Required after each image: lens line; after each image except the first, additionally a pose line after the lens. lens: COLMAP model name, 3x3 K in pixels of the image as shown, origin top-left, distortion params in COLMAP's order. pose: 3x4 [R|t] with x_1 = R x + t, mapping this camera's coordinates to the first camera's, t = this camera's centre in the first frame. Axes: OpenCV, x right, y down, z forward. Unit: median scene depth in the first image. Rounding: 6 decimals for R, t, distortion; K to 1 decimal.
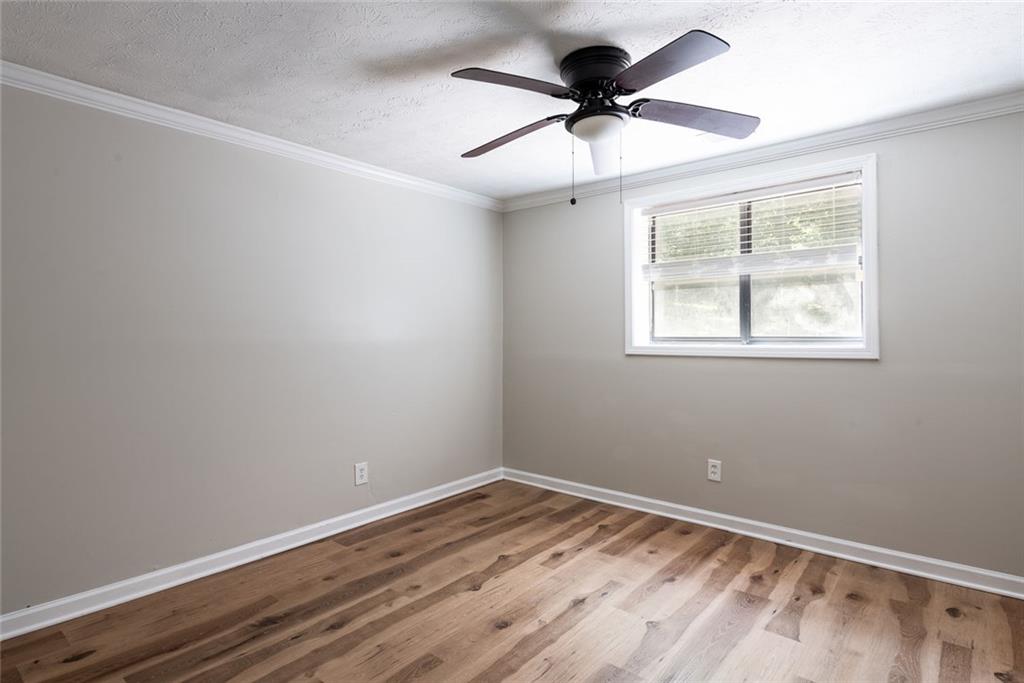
lens RADIAL K [[532.2, 0, 512.1], [0, 532.2, 338.5], [0, 0, 1]] dist [0.030234, -0.000548]
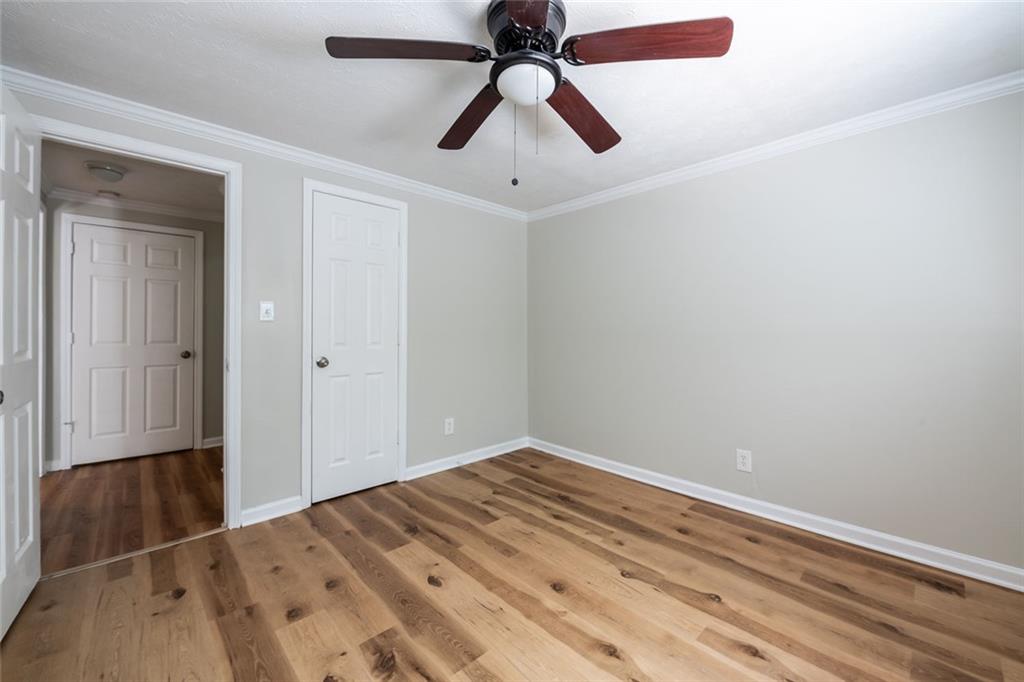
lens RADIAL K [[399.8, 0, 512.1], [0, 399.8, 333.6], [0, 0, 1]] dist [0.002049, -0.000365]
pose [[-0.104056, 0.008558, -0.994535, 0.646919], [-0.007634, 0.999927, 0.009403, 0.010696], [0.994542, 0.008570, -0.103983, 0.806711]]
